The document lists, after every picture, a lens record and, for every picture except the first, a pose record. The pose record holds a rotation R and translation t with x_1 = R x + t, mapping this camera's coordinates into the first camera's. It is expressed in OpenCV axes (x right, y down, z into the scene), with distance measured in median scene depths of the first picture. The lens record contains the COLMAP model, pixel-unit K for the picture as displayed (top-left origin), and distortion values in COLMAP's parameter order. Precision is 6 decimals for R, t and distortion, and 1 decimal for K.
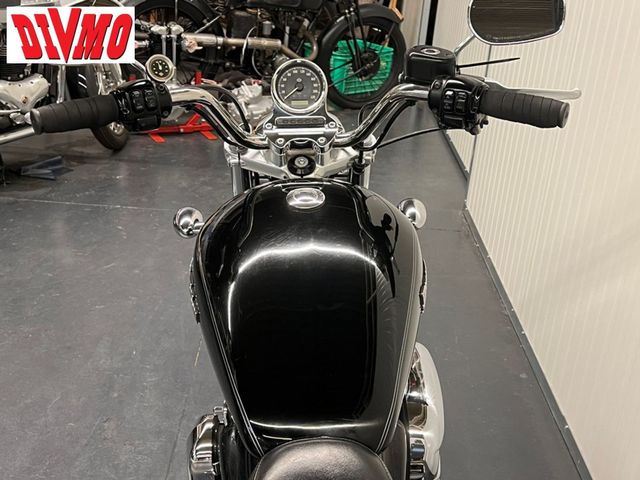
lens RADIAL K [[872.5, 0, 320.0], [0, 872.5, 240.0], [0, 0, 1]] dist [0.022534, 0.020776]
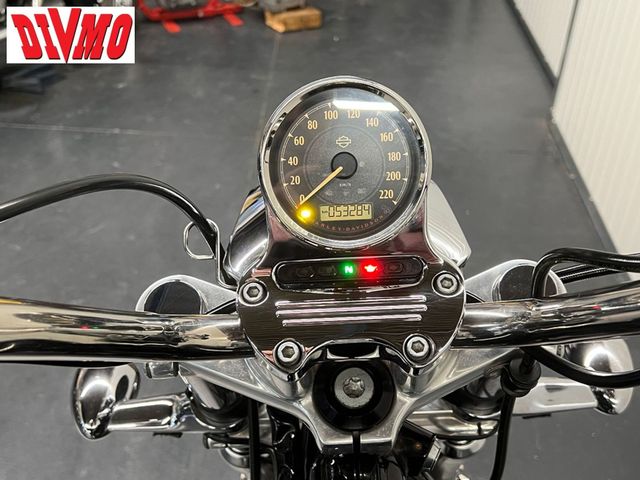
lens RADIAL K [[751.0, 0, 320.0], [0, 751.0, 240.0], [0, 0, 1]] dist [0.000330, -0.016661]
pose [[0.998515, -0.007733, -0.053917, -0.007394], [0.019541, 0.974833, 0.222080, -0.082714], [0.050842, -0.222803, 0.973537, 0.289883]]
